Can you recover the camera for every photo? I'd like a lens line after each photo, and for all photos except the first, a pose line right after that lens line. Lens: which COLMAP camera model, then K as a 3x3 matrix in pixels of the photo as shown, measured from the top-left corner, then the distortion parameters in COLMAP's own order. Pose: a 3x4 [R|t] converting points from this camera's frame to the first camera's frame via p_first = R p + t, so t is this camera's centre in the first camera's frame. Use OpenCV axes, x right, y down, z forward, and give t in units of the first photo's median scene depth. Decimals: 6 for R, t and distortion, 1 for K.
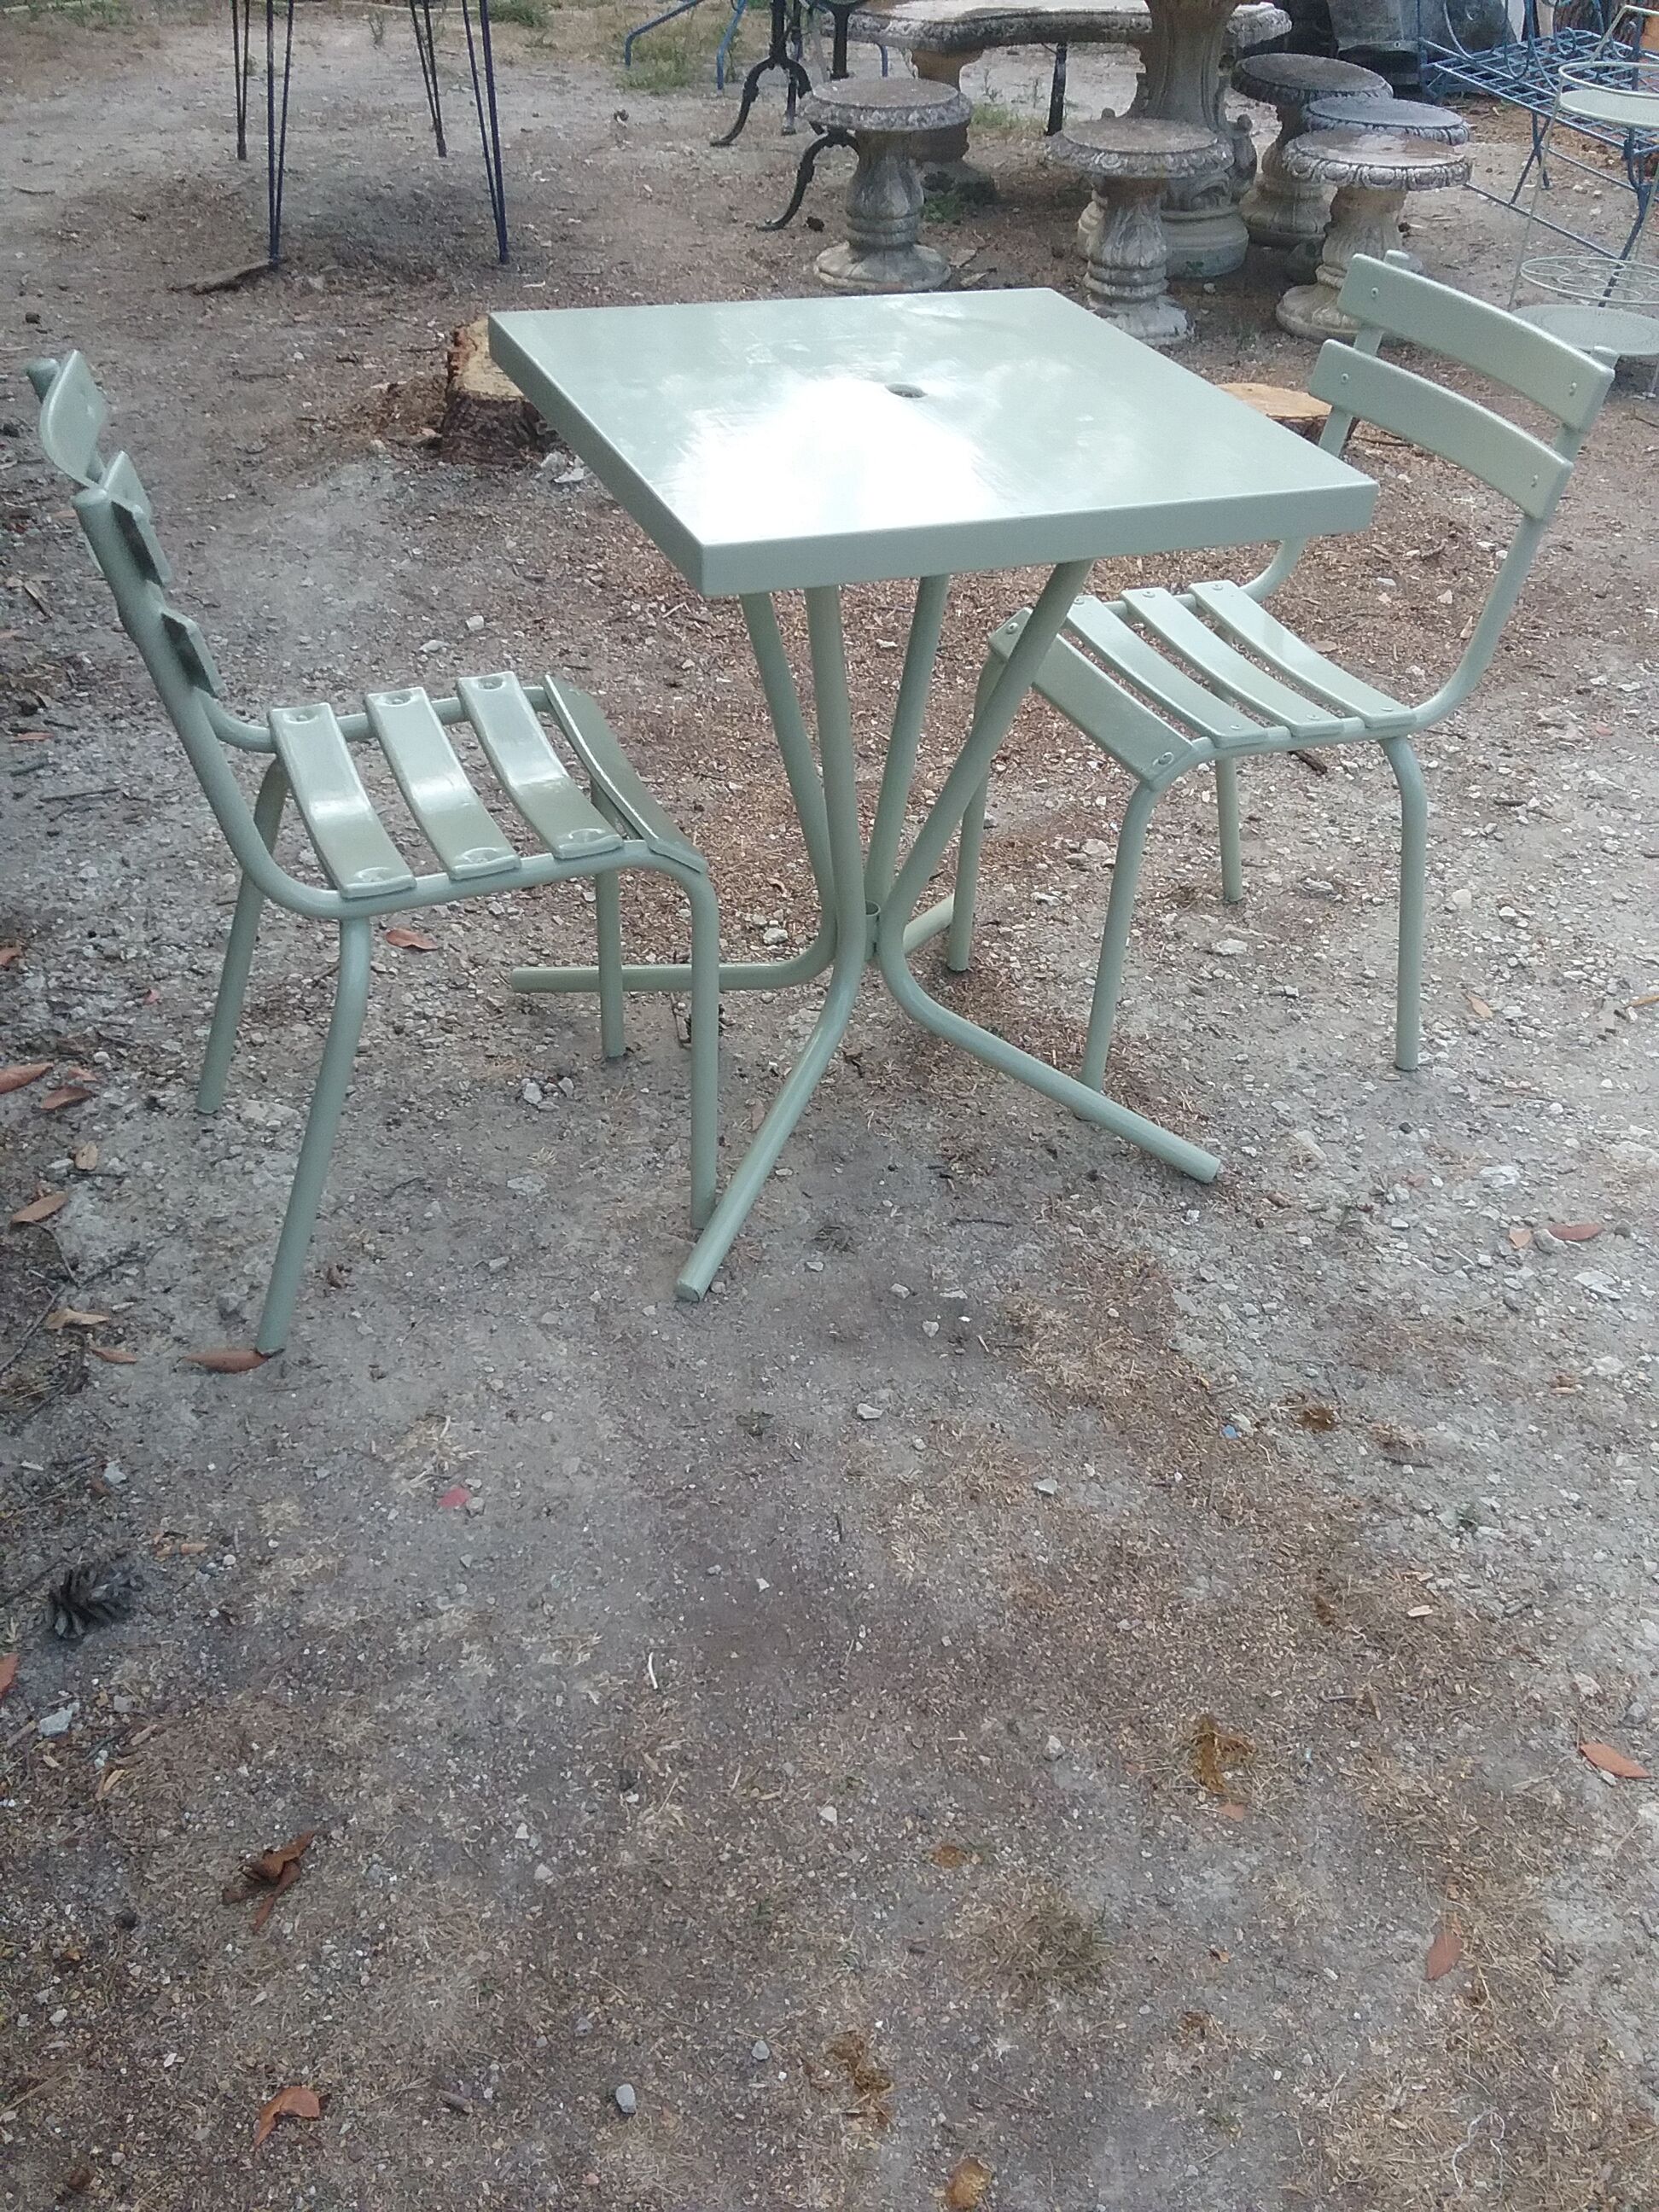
lens RADIAL K [[2008.2, 0, 866.1], [0, 2008.2, 1147.2], [0, 0, 1]] dist [0.089177, -0.206279]
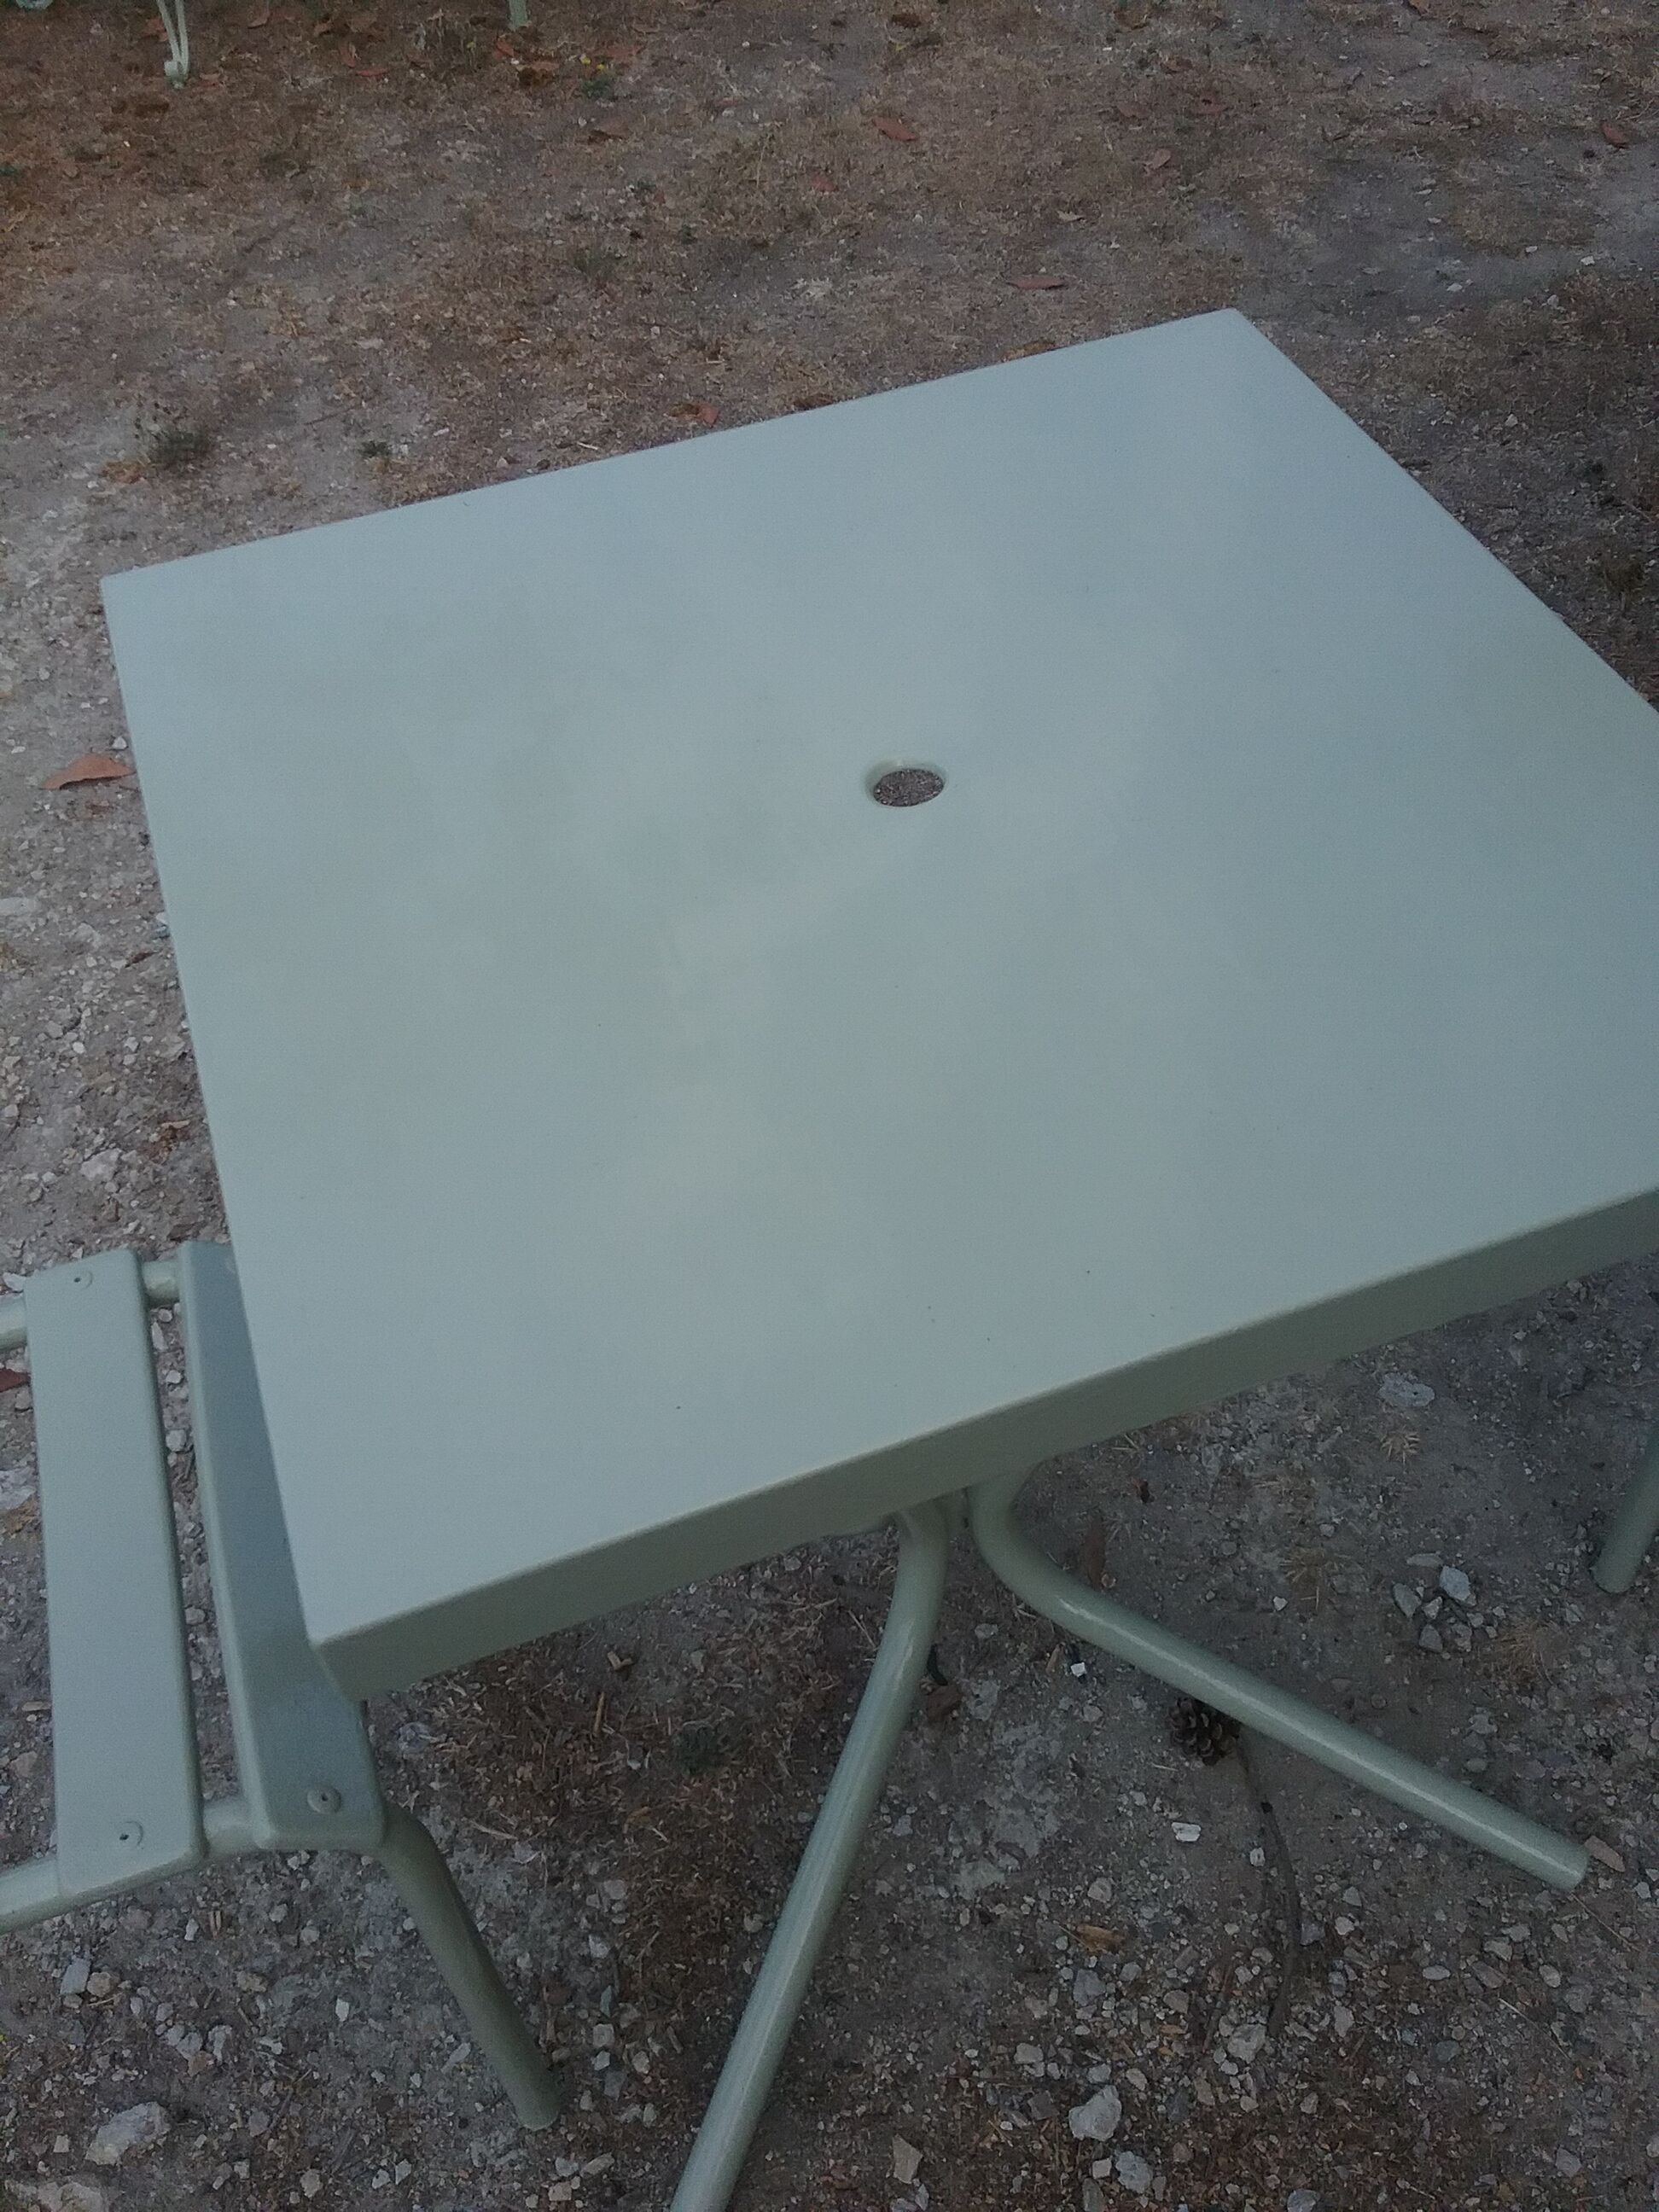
lens RADIAL K [[2058.1, 0, 855.3], [0, 2058.1, 1104.9], [0, 0, 1]] dist [0.075855, -0.162491]
pose [[-0.997995, -0.052687, 0.035066, 0.006552], [0.030361, 0.087583, 0.995694, -0.606218], [-0.055532, 0.994763, -0.085807, 0.801329]]
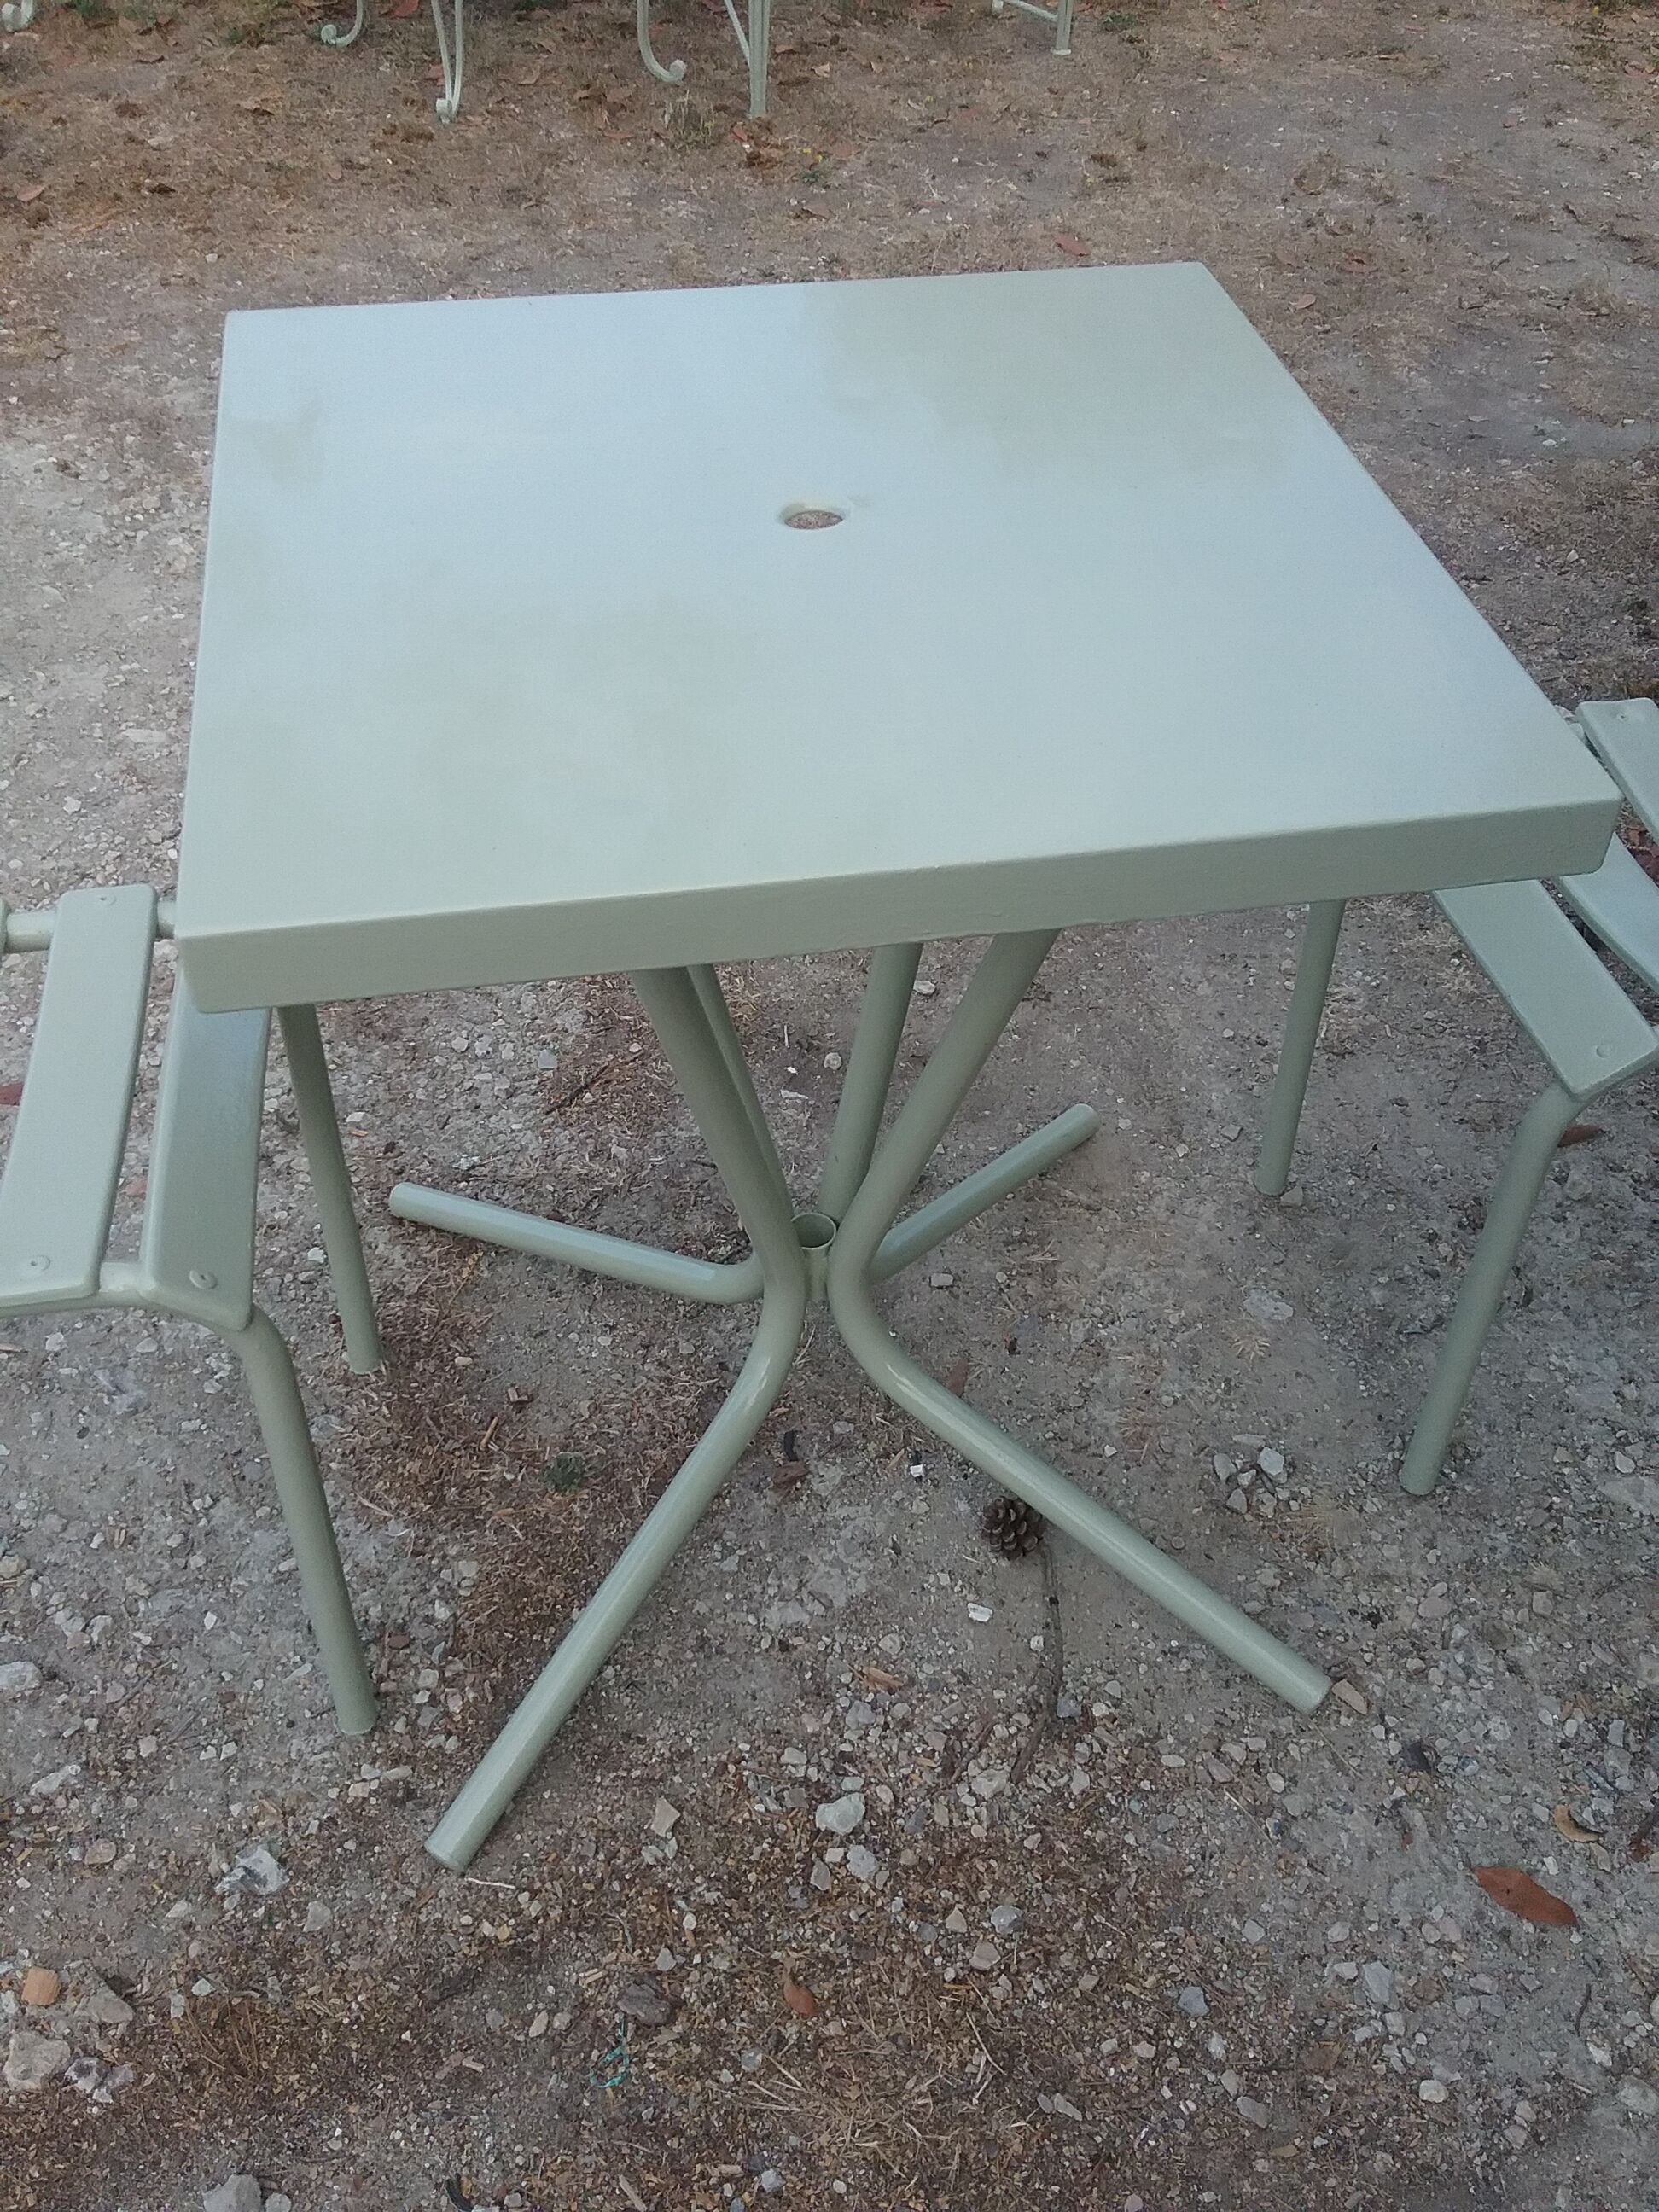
lens RADIAL K [[2058.1, 0, 855.3], [0, 2058.1, 1104.9], [0, 0, 1]] dist [0.075855, -0.162491]
pose [[-0.970981, -0.215024, 0.104694, -0.065006], [0.066073, 0.179535, 0.981530, -0.661939], [-0.229848, 0.959965, -0.160118, 0.899221]]
